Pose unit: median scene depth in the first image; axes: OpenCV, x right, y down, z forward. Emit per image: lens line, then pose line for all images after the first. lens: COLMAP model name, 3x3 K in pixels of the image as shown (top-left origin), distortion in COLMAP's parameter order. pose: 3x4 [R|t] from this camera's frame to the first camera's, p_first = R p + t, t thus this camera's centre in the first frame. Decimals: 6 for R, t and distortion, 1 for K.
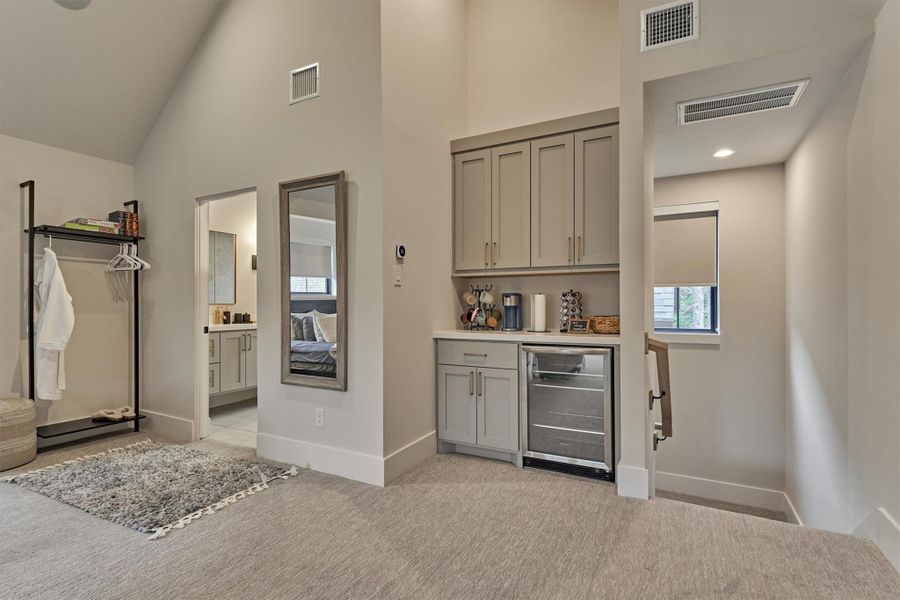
lens RADIAL K [[437.4, 0, 450.0], [0, 437.4, 300.0], [0, 0, 1]] dist [-0.002257, -0.000530]
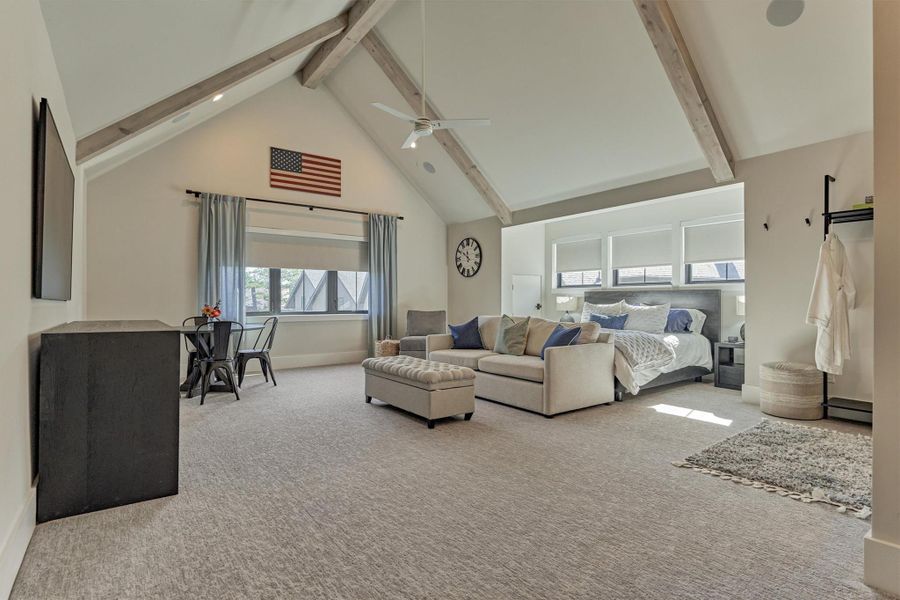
lens RADIAL K [[462.3, 0, 450.0], [0, 462.3, 300.0], [0, 0, 1]] dist [0.002426, 0.001129]
pose [[-0.422603, 0.006680, -0.906290, 0.464379], [0.013091, 0.999914, 0.001266, 0.028675], [0.906221, -0.011330, -0.422654, 0.546056]]
